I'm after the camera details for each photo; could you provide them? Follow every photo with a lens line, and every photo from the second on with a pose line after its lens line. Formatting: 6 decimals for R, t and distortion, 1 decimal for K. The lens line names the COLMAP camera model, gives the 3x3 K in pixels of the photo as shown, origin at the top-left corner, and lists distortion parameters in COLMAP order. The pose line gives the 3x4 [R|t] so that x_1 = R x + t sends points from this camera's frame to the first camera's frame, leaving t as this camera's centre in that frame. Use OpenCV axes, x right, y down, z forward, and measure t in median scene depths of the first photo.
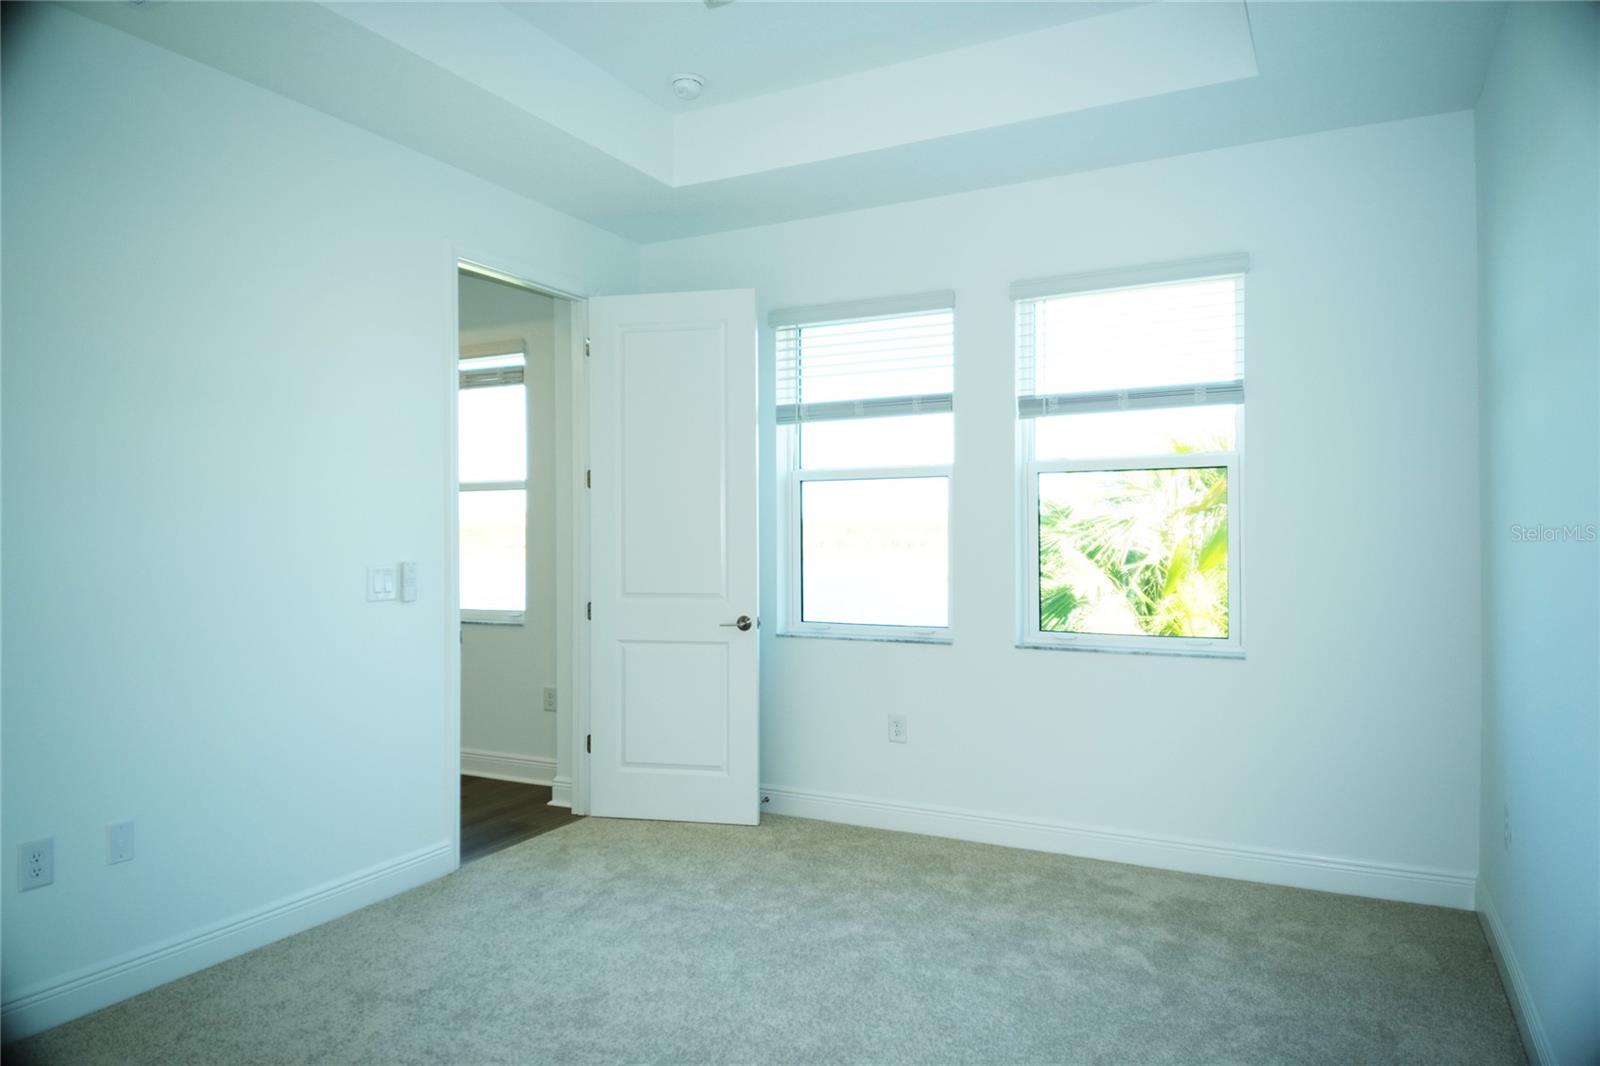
lens RADIAL K [[1006.7, 0, 809.4], [0, 1006.7, 528.7], [0, 0, 1]] dist [0.065666, -0.086969]
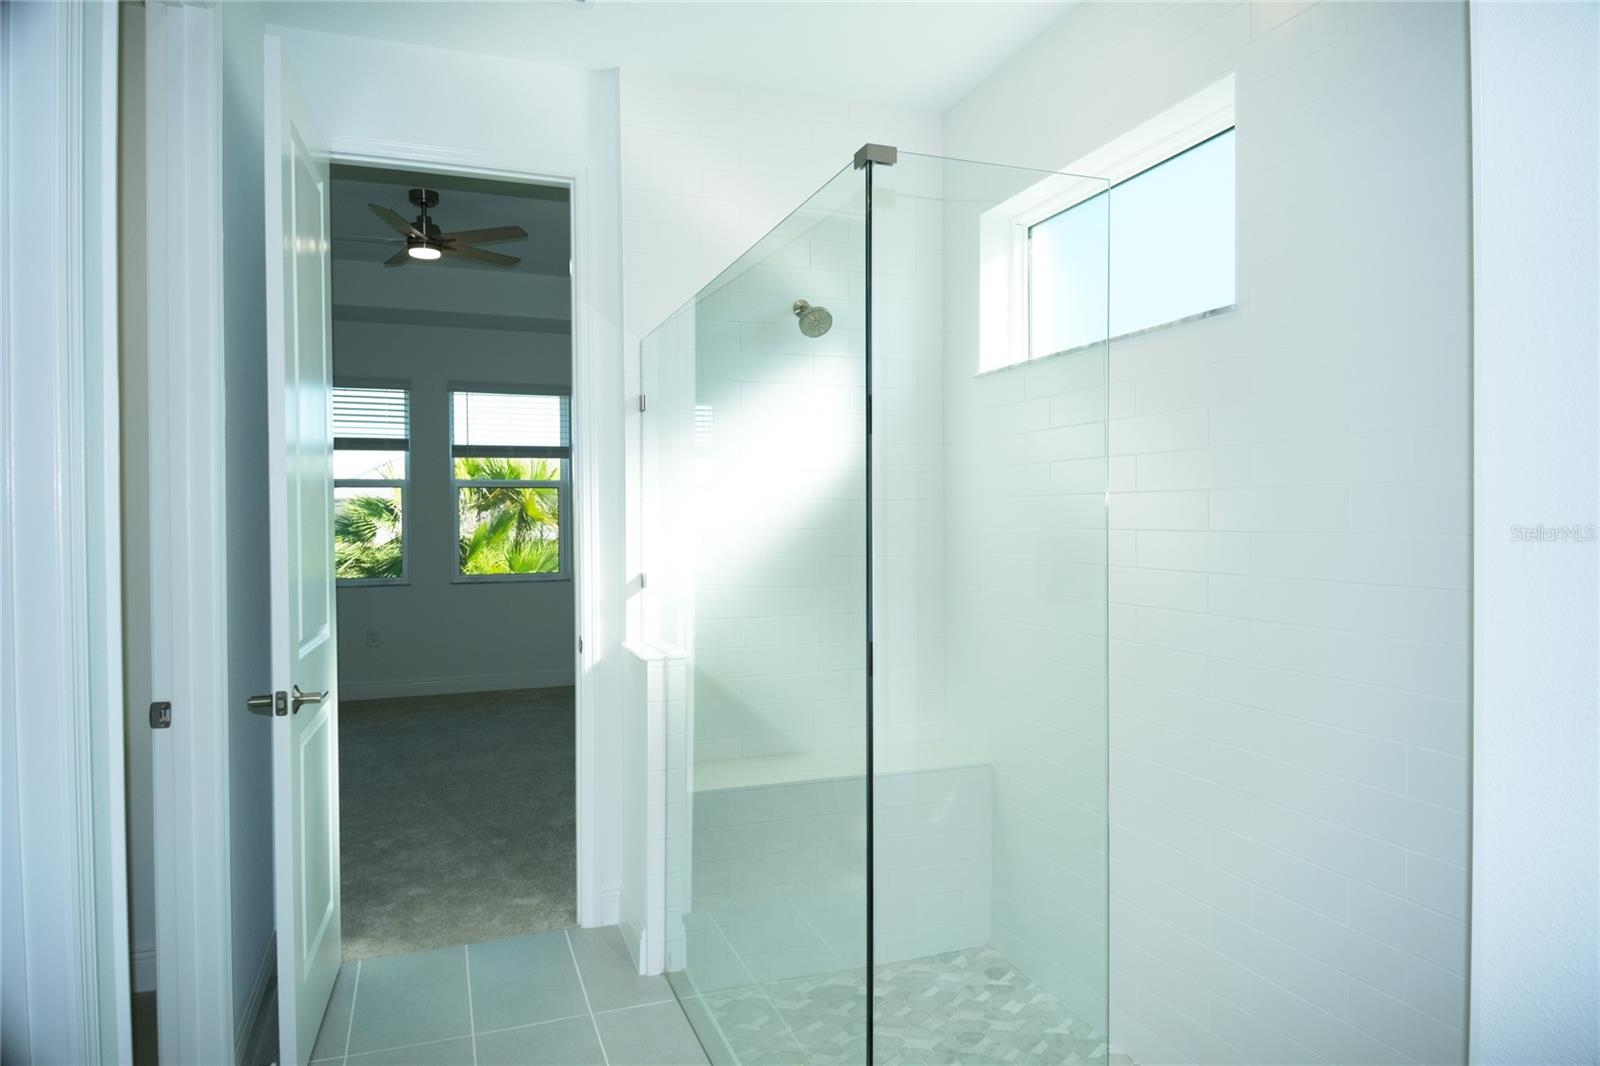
lens RADIAL K [[992.3, 0, 800.0], [0, 992.3, 533.0], [0, 0, 1]] dist [0.139406, -0.080865]
pose [[0.682393, -0.009854, 0.730919, -0.703448], [-0.000168, 0.999907, 0.013638, 0.001001], [-0.730985, -0.009429, 0.682328, -0.704663]]
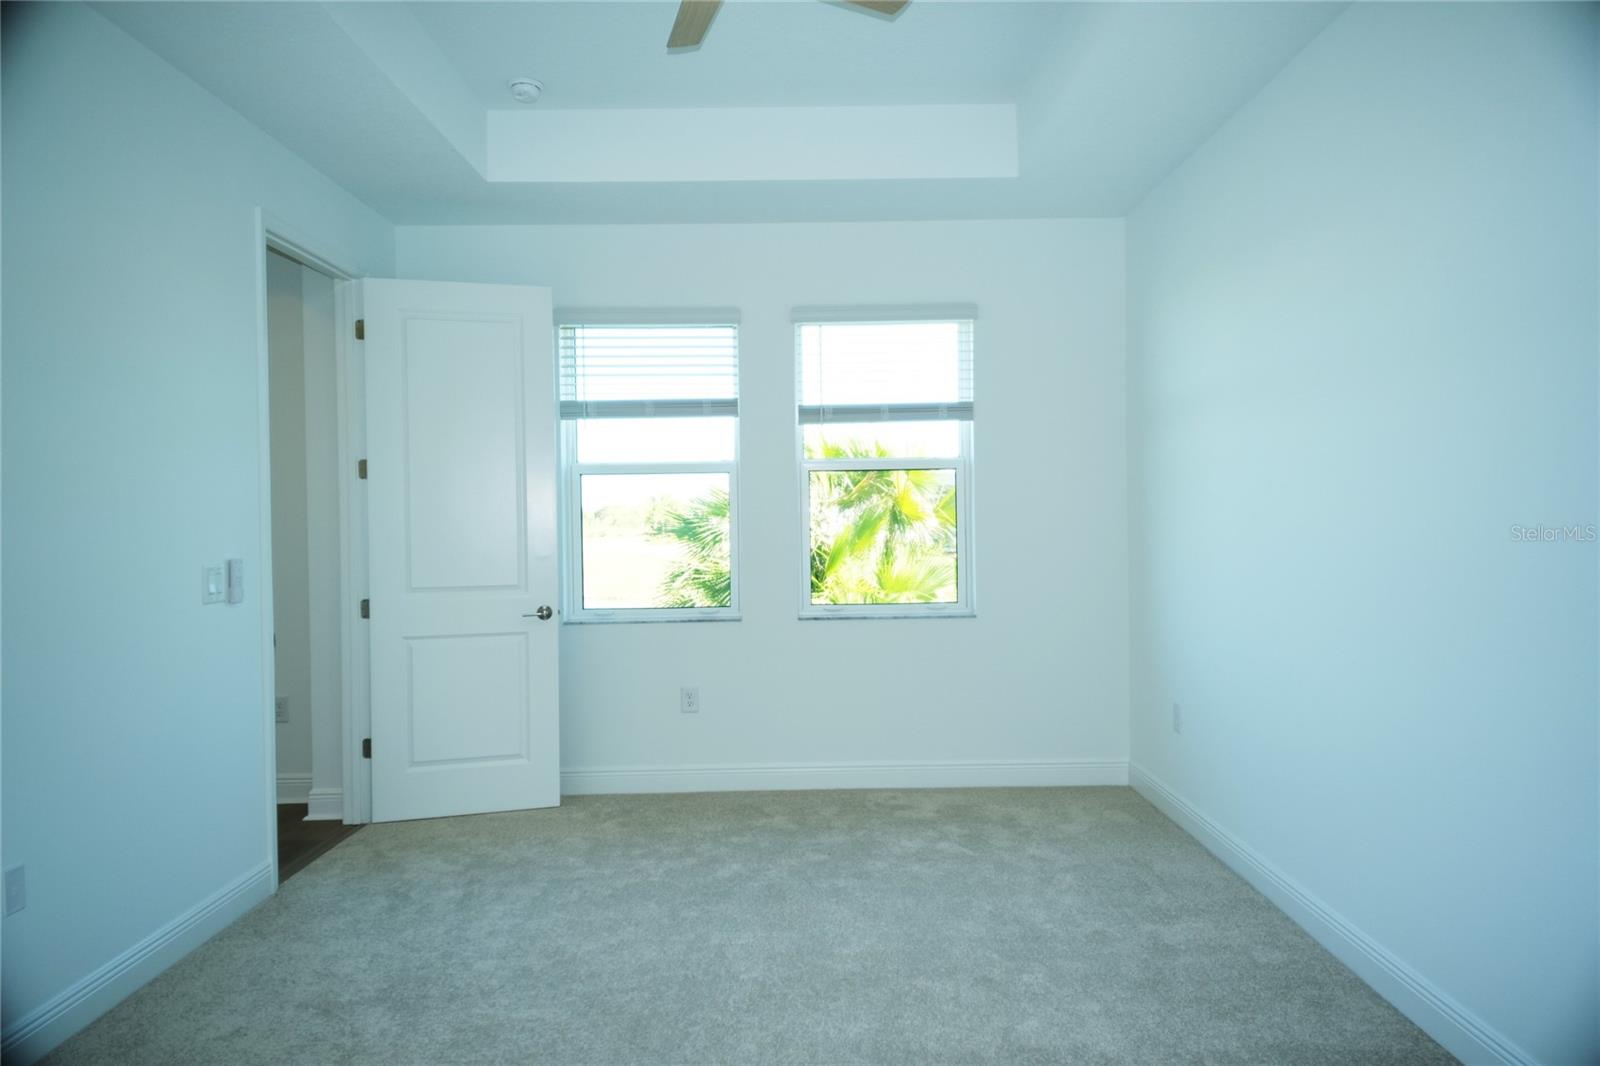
lens RADIAL K [[1006.7, 0, 809.4], [0, 1006.7, 528.7], [0, 0, 1]] dist [0.065666, -0.086969]
pose [[0.888680, -0.012035, 0.458370, -0.325280], [0.008417, 0.999915, 0.009935, 0.000374], [-0.458450, -0.004971, 0.888706, -0.044974]]
